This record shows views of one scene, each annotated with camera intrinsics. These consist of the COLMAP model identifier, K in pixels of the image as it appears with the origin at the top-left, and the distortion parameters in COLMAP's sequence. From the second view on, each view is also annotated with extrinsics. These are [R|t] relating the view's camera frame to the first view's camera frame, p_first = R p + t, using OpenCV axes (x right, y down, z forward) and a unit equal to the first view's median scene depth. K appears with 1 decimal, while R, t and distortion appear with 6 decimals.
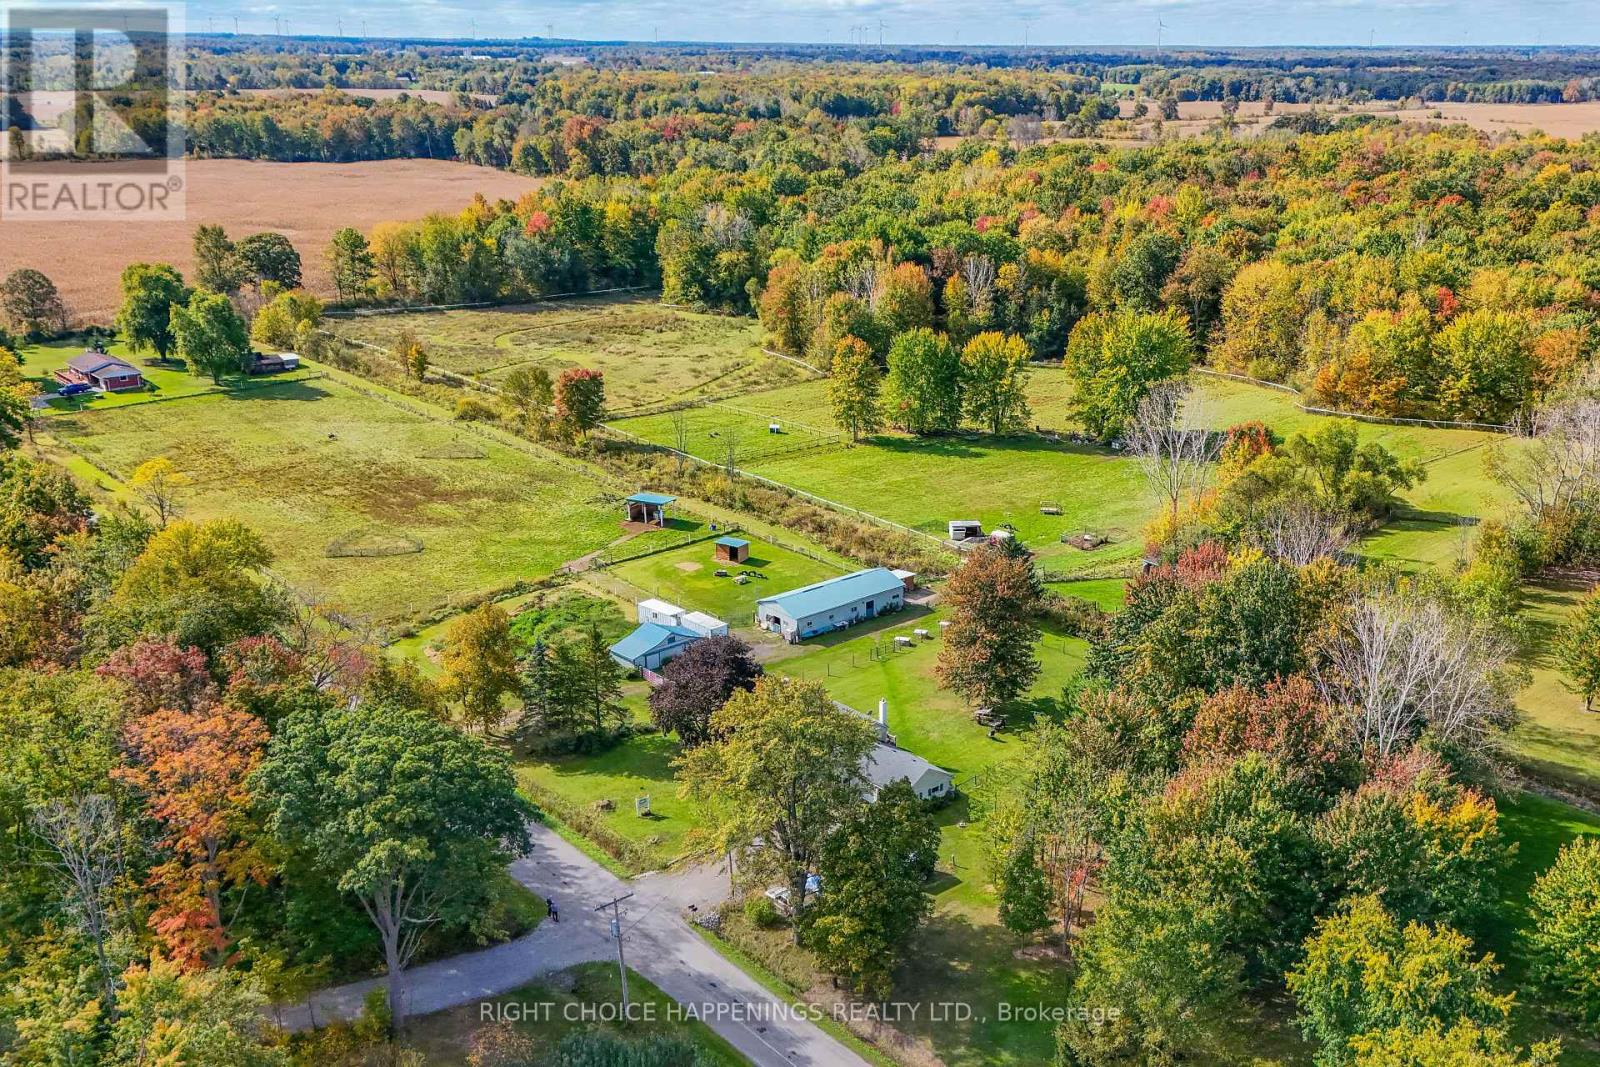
lens RADIAL K [[1463.8, 0, 800.0], [0, 1463.8, 533.5], [0, 0, 1]] dist [0.179857, -0.304153]
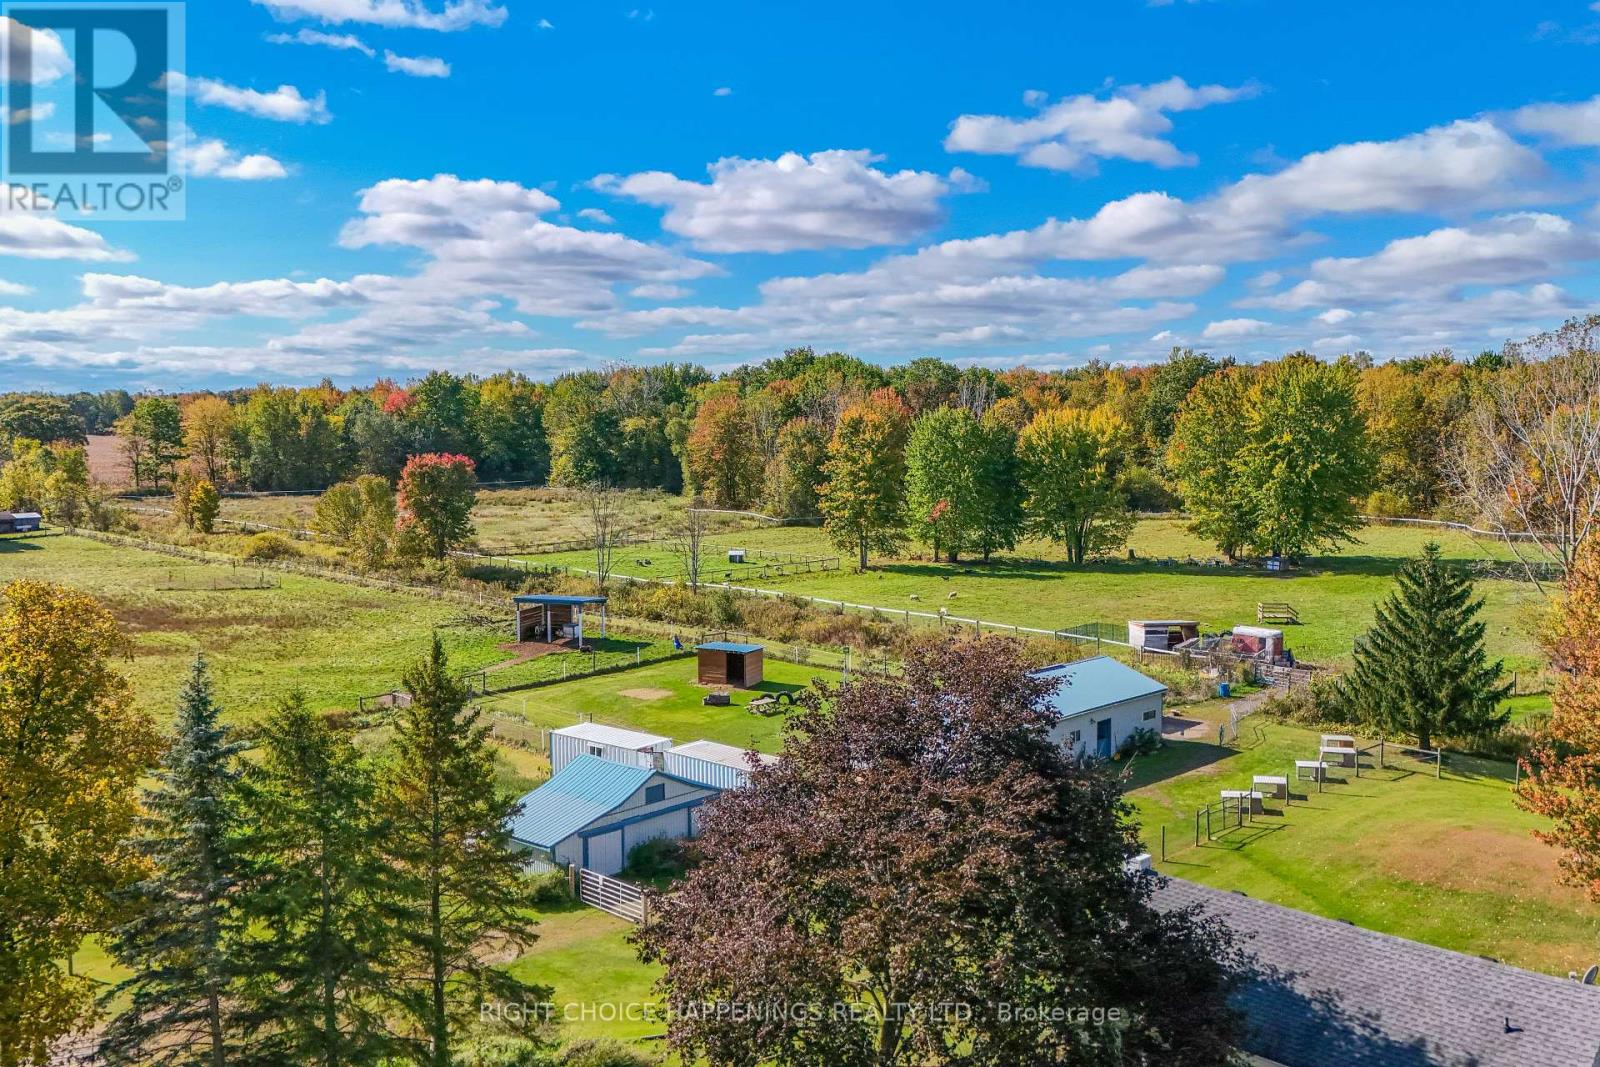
lens RADIAL K [[1317.3, 0, 758.0], [0, 1317.3, 515.7], [0, 0, 1]] dist [0.139583, -0.206321]
pose [[0.996513, 0.002141, 0.083404, -0.064873], [0.018206, 0.969999, -0.242428, 0.062141], [-0.081421, 0.243101, 0.966578, 0.479576]]
